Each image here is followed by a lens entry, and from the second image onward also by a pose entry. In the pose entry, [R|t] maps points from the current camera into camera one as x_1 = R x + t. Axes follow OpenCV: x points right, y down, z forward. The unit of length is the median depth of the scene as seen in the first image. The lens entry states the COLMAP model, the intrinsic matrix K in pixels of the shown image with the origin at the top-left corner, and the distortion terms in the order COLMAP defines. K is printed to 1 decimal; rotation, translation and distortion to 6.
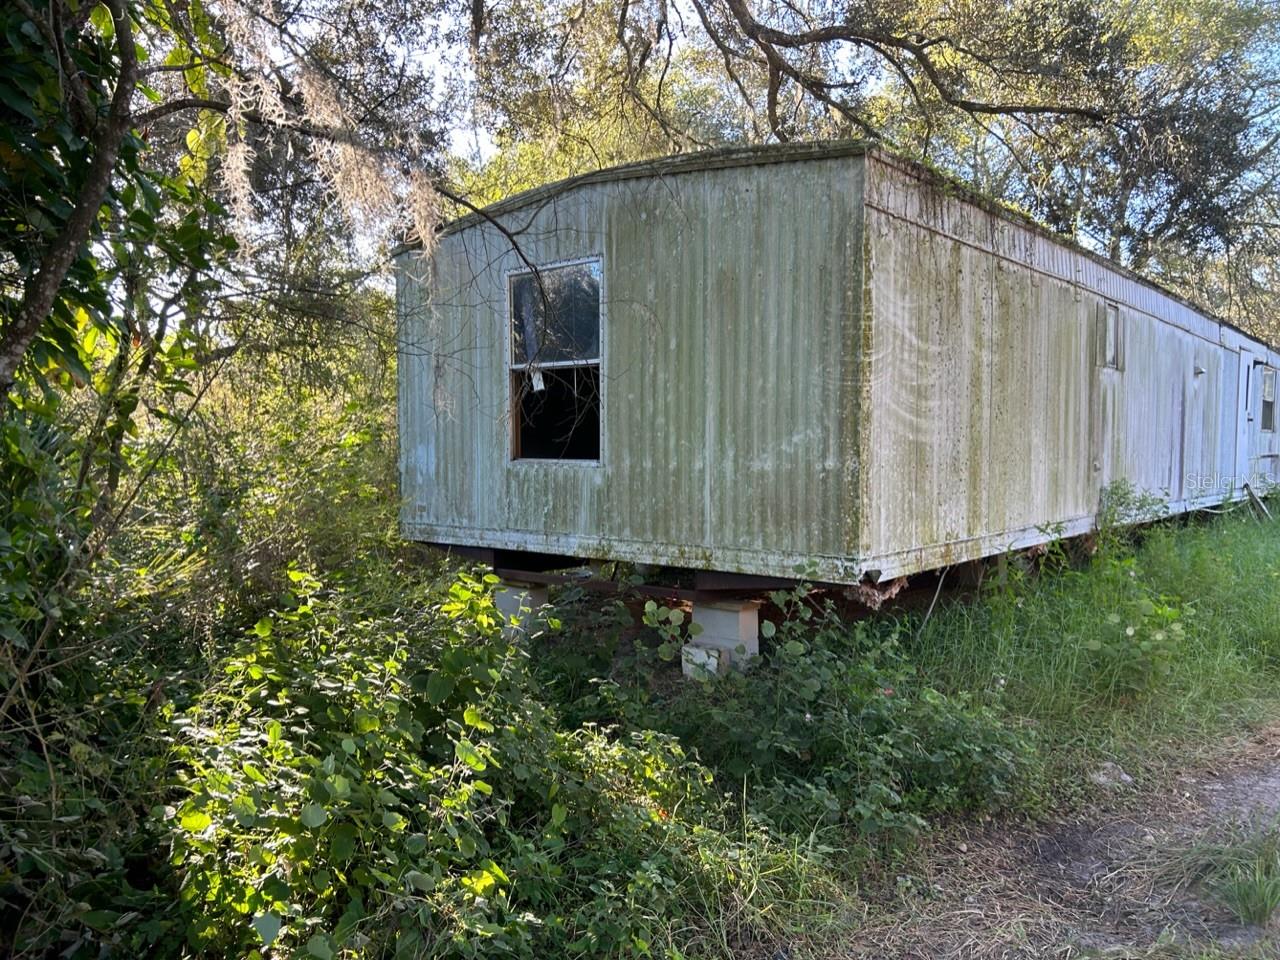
lens RADIAL K [[954.4, 0, 634.5], [0, 954.4, 485.1], [0, 0, 1]] dist [0.054386, -0.044031]
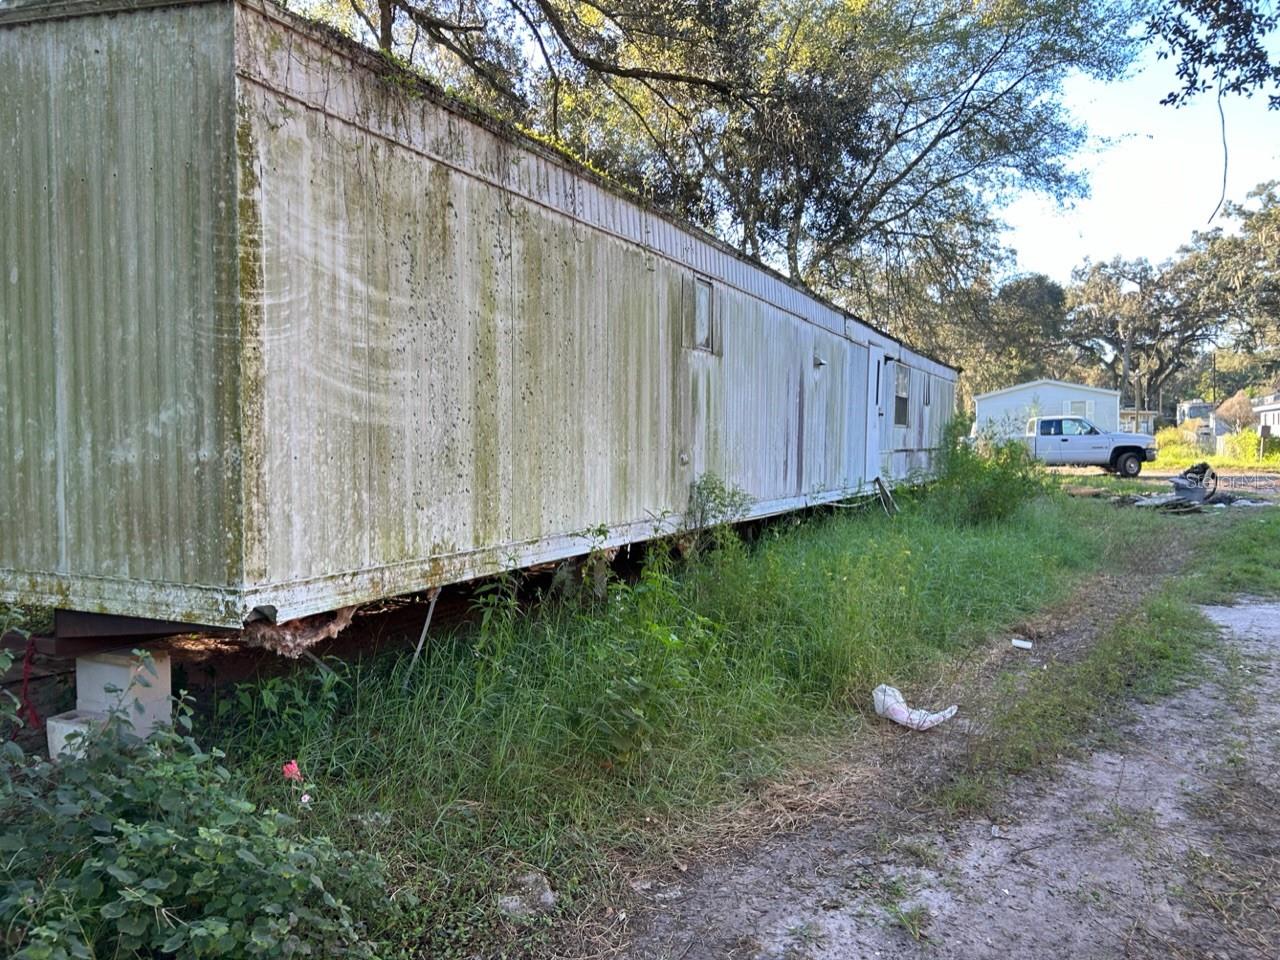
lens RADIAL K [[954.4, 0, 637.4], [0, 954.4, 484.5], [0, 0, 1]] dist [0.054386, -0.044031]
pose [[0.965073, -0.005876, 0.261914, 0.294738], [0.004590, 0.999974, 0.005521, -0.001945], [-0.261940, -0.004126, 0.965075, 0.228600]]
